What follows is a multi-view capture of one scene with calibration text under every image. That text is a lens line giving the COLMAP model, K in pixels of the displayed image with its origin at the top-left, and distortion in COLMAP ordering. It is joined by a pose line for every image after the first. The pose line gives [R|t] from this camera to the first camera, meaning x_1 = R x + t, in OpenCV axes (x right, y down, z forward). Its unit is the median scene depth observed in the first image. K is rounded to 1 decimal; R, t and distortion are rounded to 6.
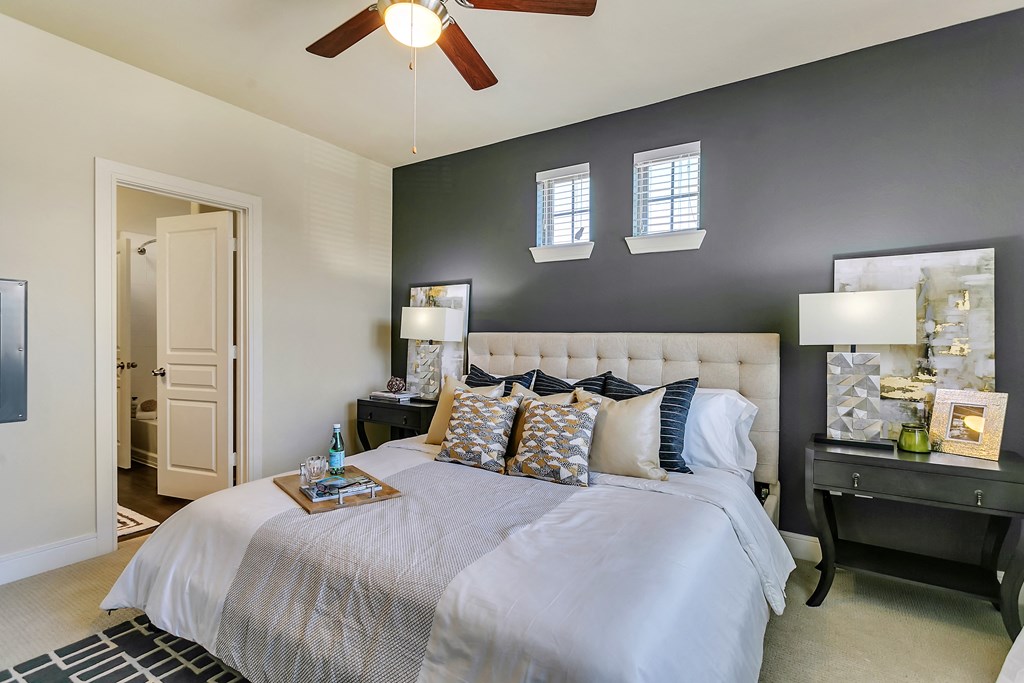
lens RADIAL K [[496.6, 0, 513.3], [0, 496.6, 340.5], [0, 0, 1]] dist [0.023423, 0.000530]
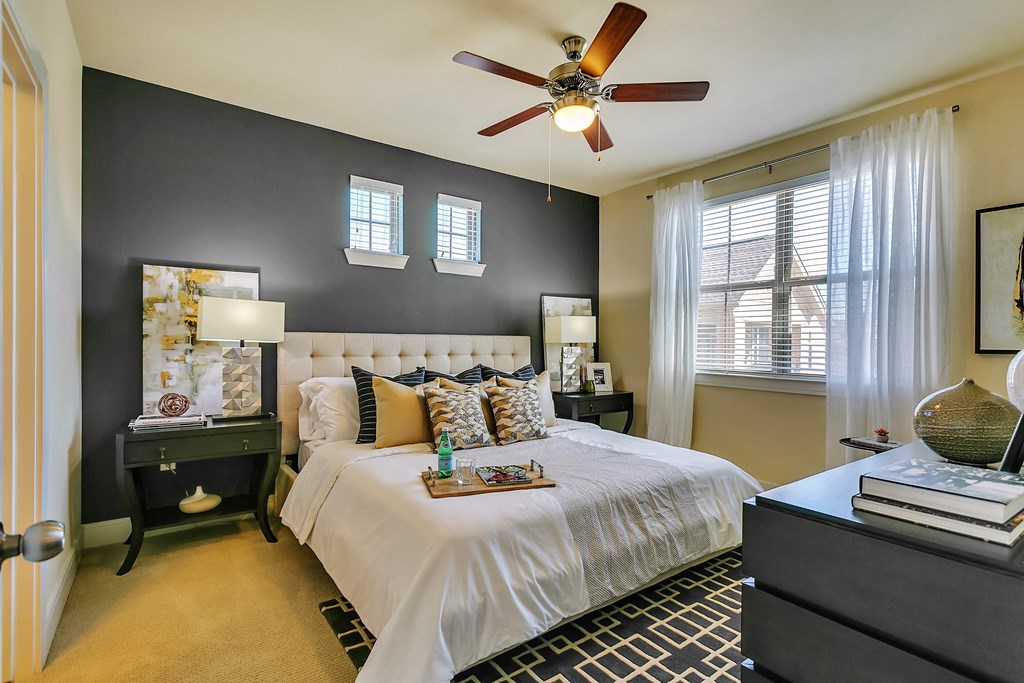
lens RADIAL K [[496.6, 0, 517.6], [0, 496.6, 339.1], [0, 0, 1]] dist [0.023423, 0.000530]
pose [[0.340813, -0.004817, 0.940119, -0.894309], [-0.001047, 0.999984, 0.005504, -0.011415], [-0.940130, -0.002860, 0.340803, 0.382563]]
